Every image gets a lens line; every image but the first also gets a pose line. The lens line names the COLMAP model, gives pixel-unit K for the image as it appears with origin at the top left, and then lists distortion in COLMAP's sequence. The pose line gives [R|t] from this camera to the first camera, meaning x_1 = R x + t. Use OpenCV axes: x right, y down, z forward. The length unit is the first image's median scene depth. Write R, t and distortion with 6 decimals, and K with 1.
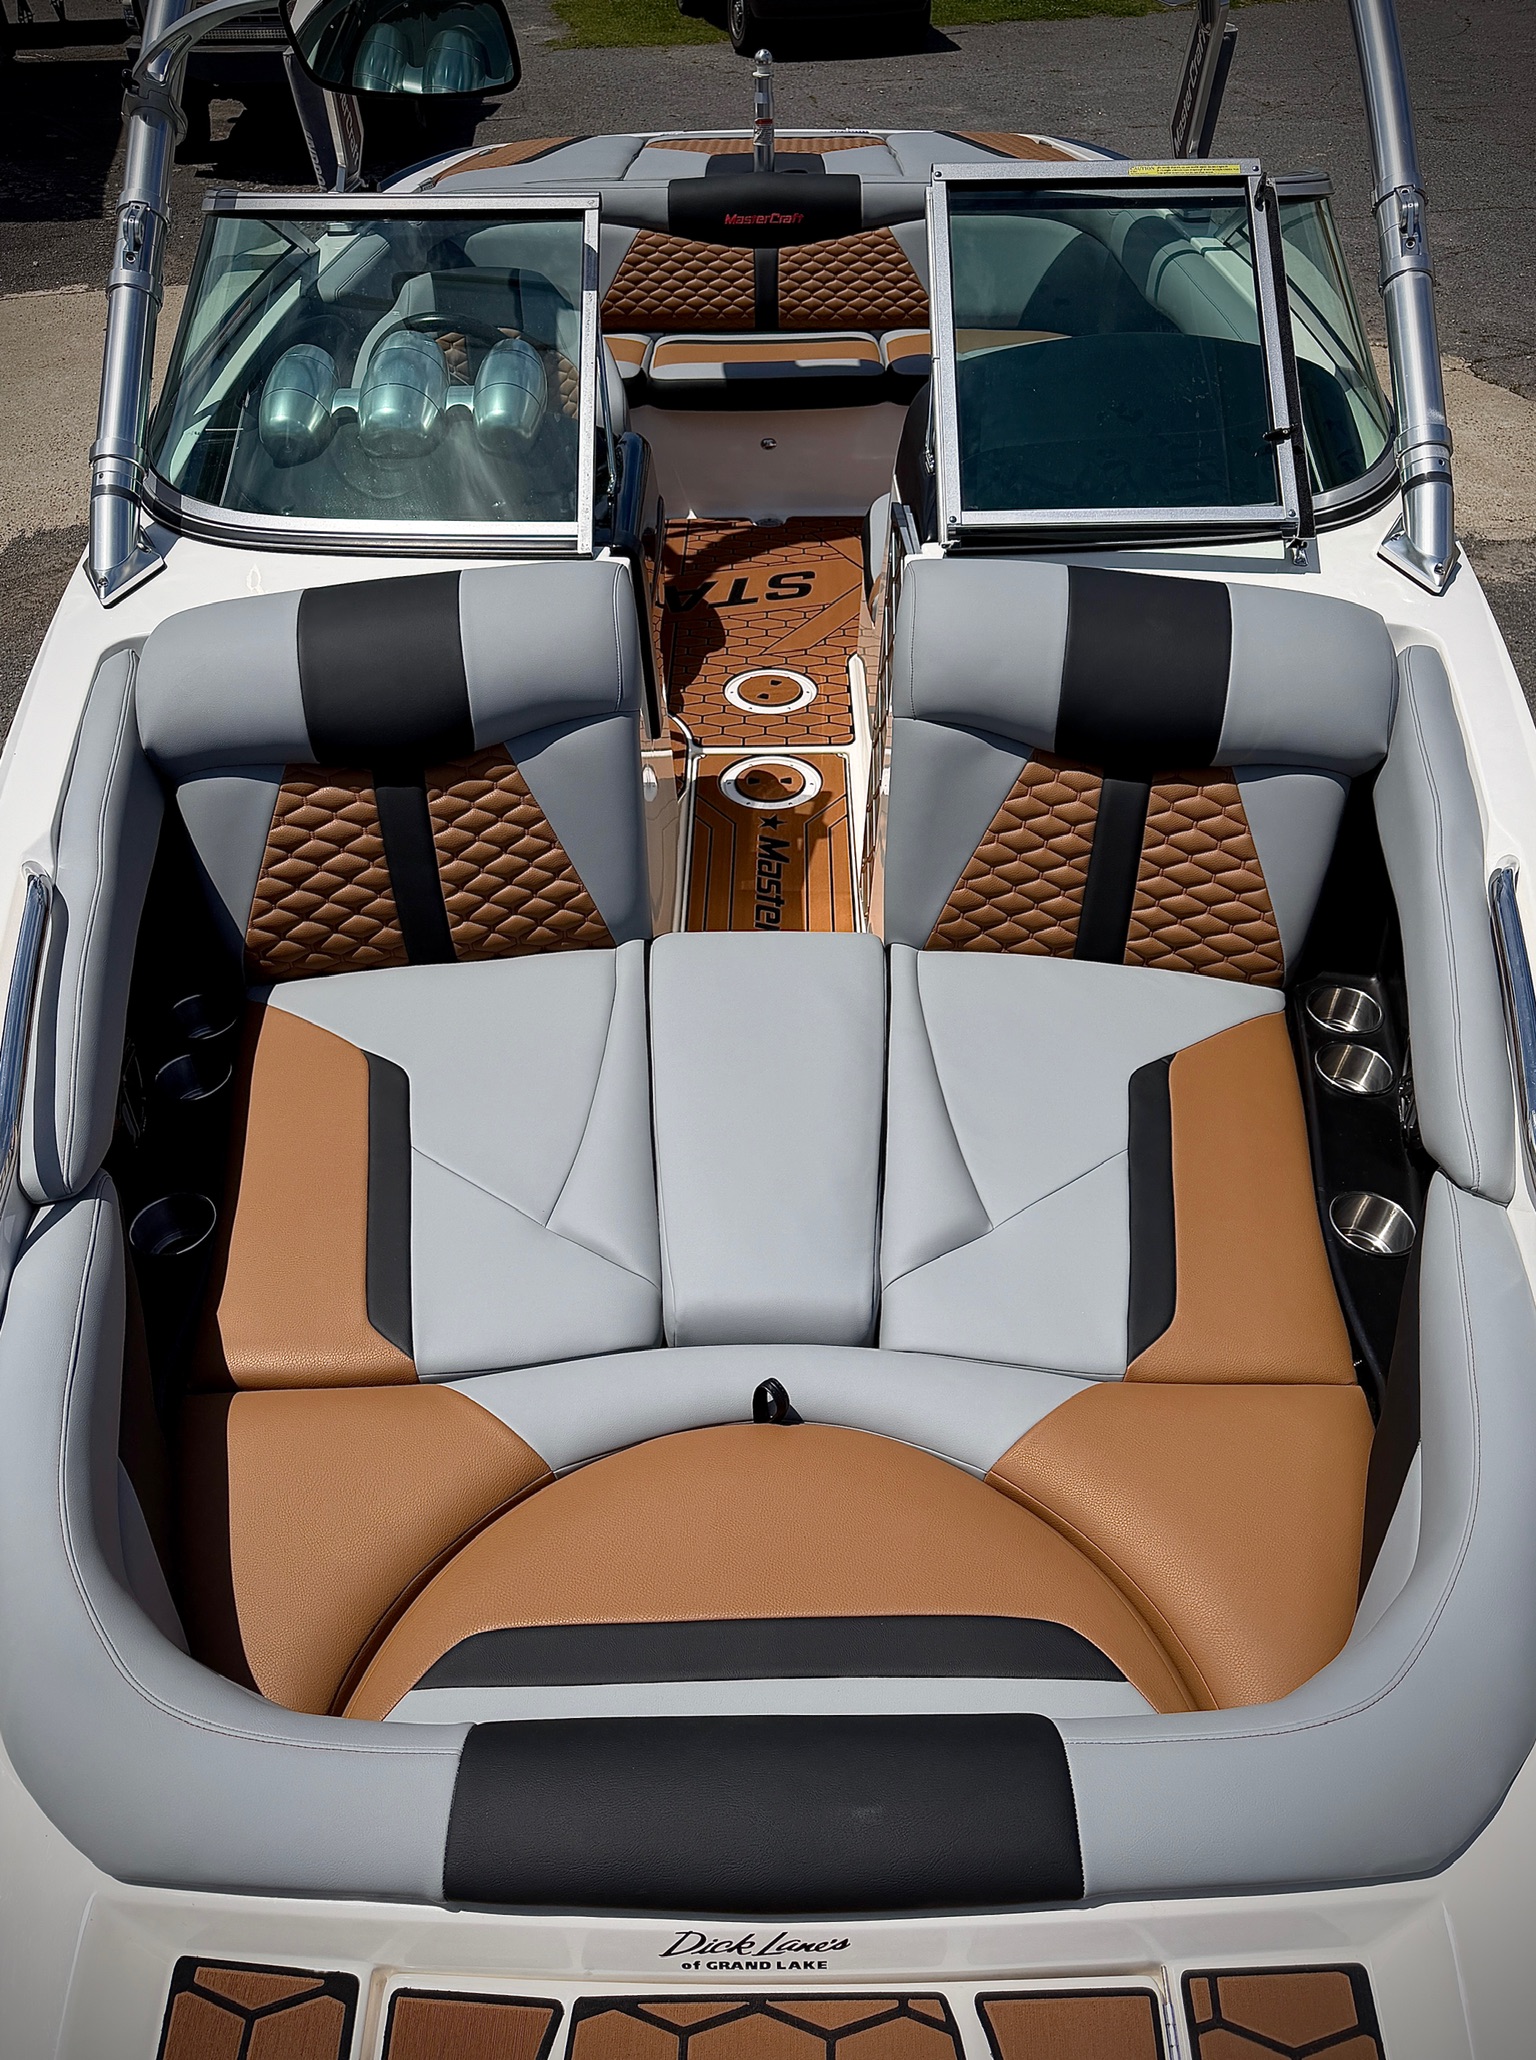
lens RADIAL K [[1447.8, 0, 762.0], [0, 1447.8, 1020.9], [0, 0, 1]] dist [0.063337, -0.115234]
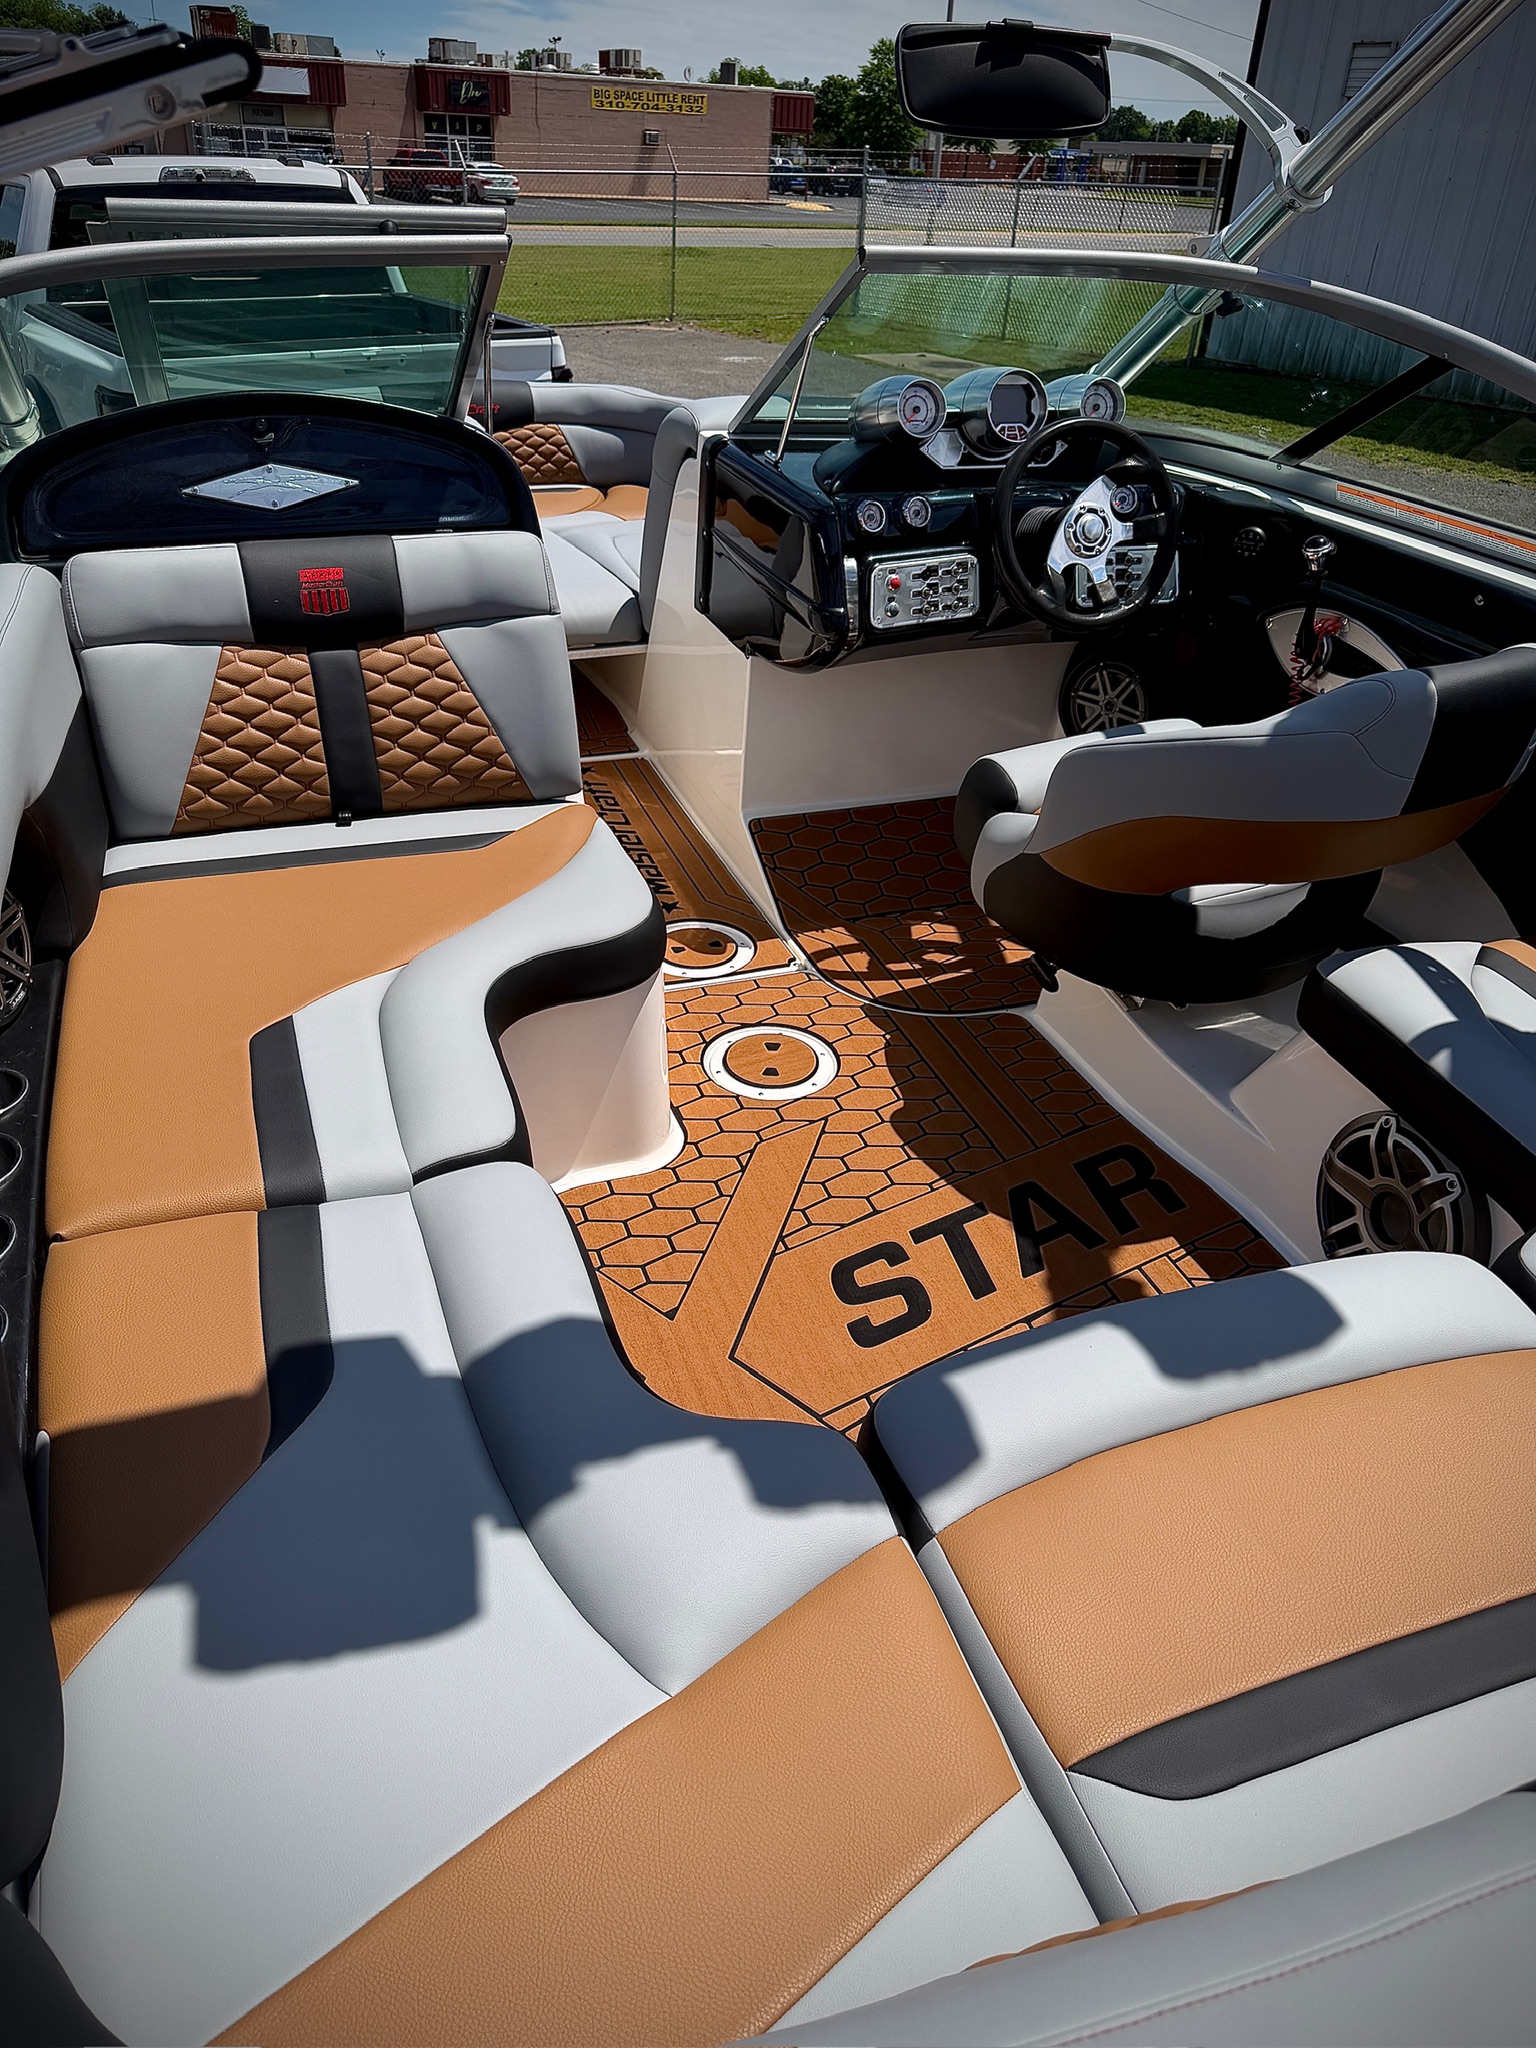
lens RADIAL K [[1456.4, 0, 761.6], [0, 1456.4, 1019.2], [0, 0, 1]] dist [0.130944, -0.199241]
pose [[-0.940656, 0.166040, -0.295967, 0.342406], [-0.233233, 0.317209, 0.919228, -1.409451], [0.246512, 0.933707, -0.259659, 1.881356]]
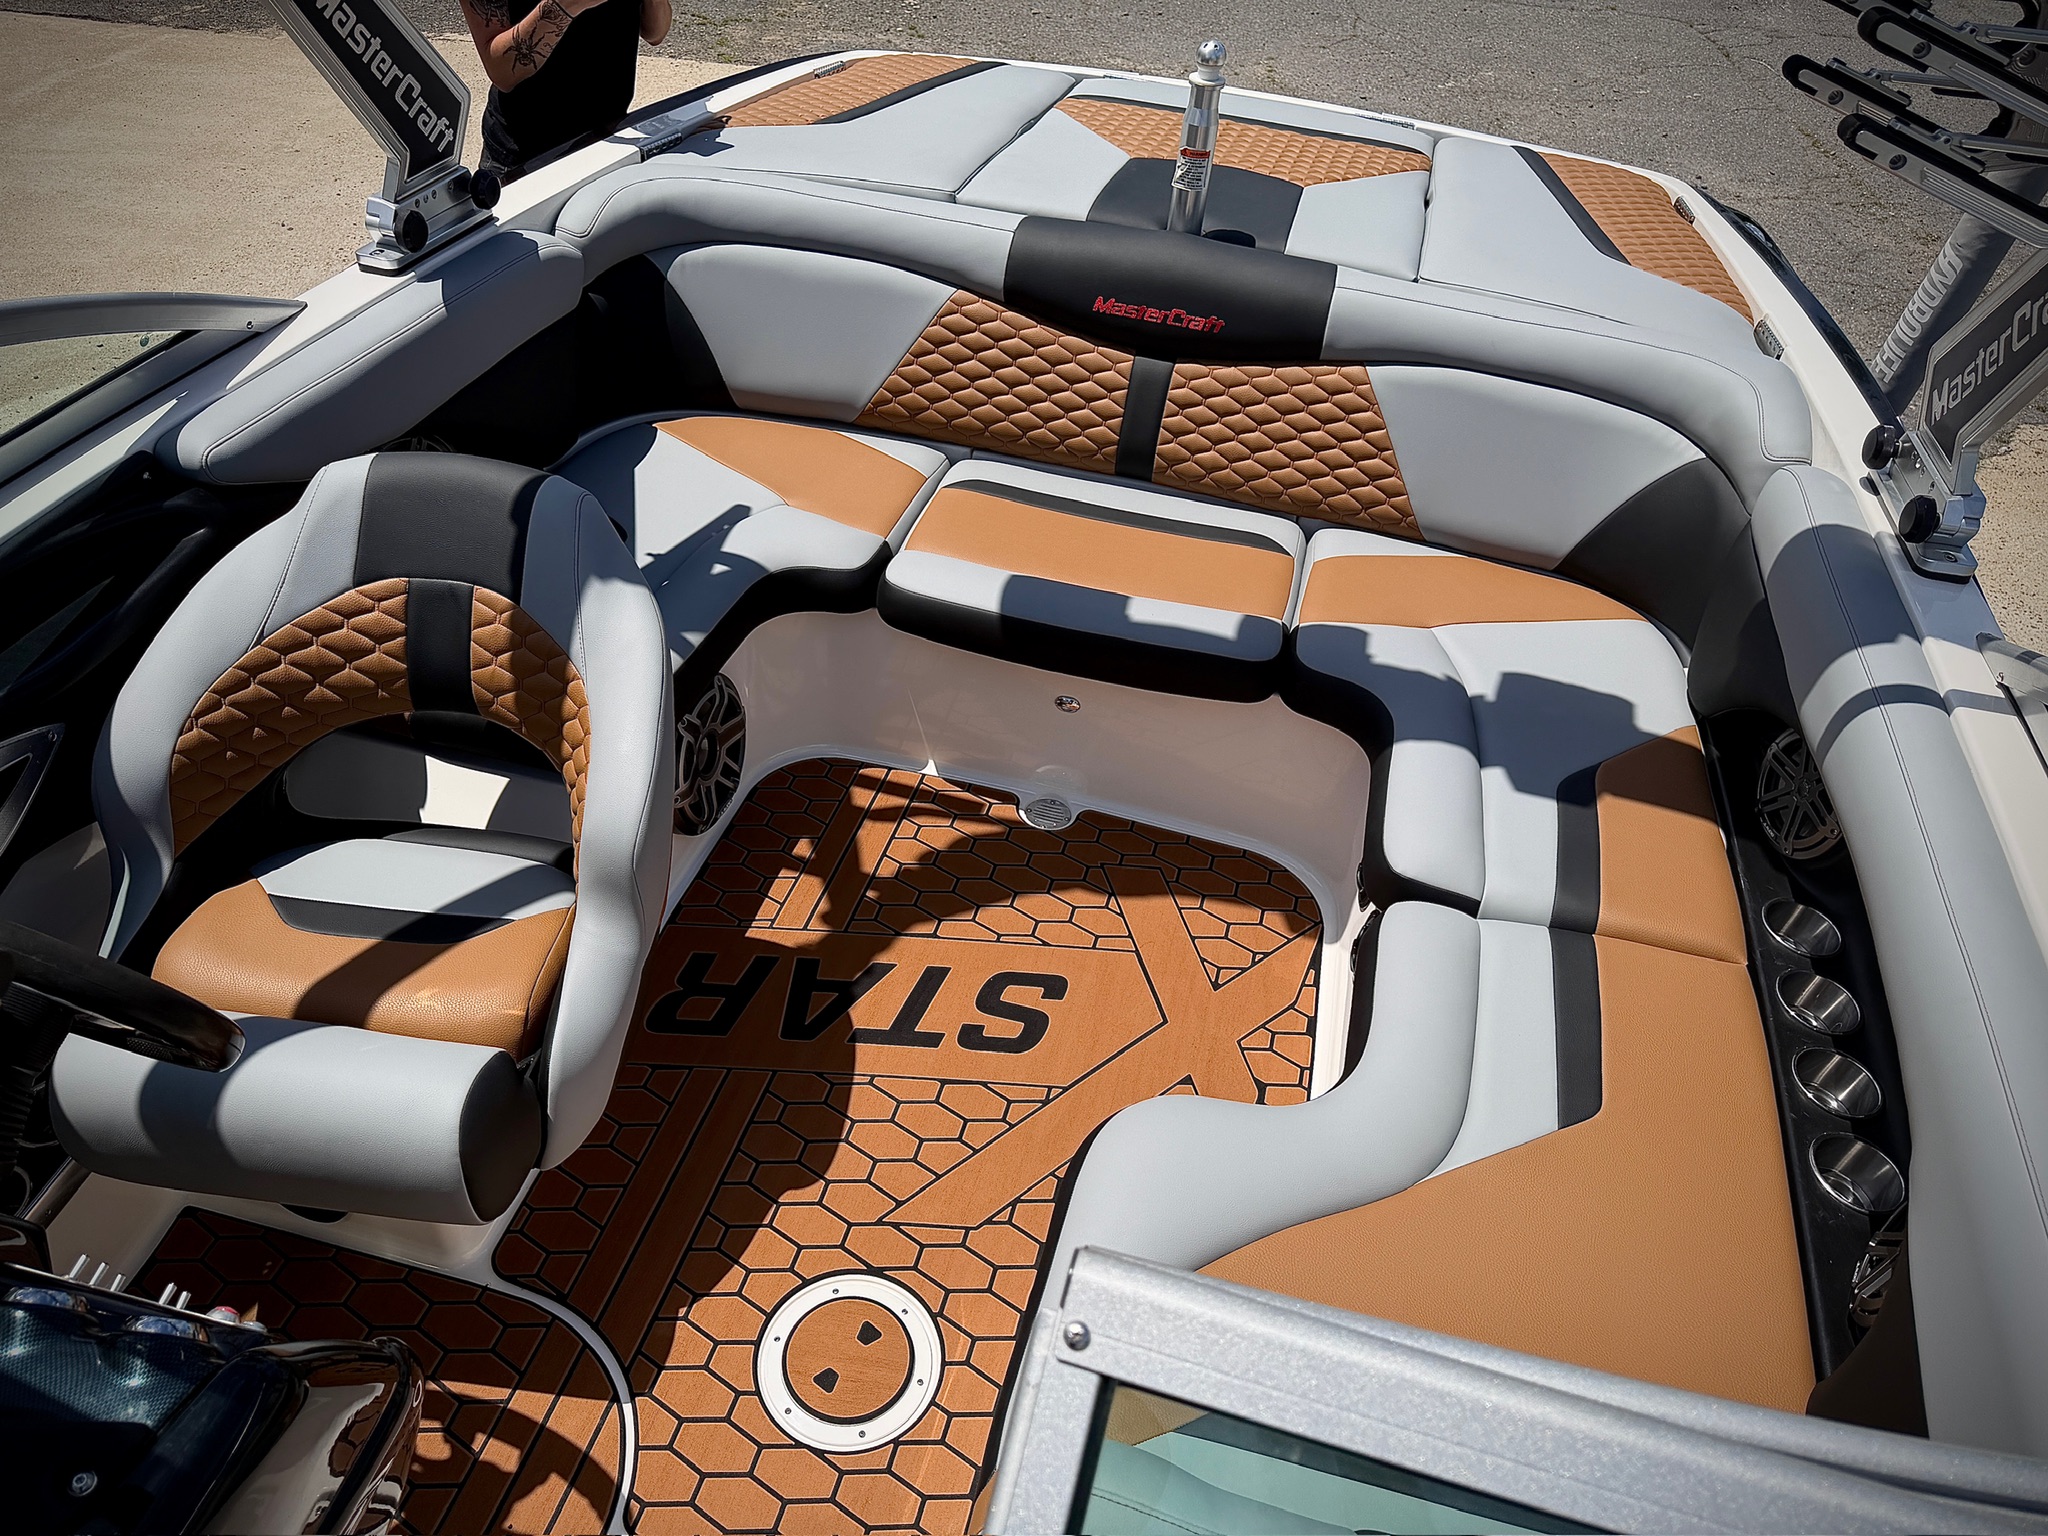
lens RADIAL K [[1437.8, 0, 1010.2], [0, 1437.8, 776.8], [0, 0, 1]] dist [0.157177, -0.251637]
pose [[0.963694, 0.232144, -0.131919, 0.129036], [-0.232304, 0.972537, 0.014390, -0.720247], [0.131637, 0.016778, 0.991156, 0.811627]]
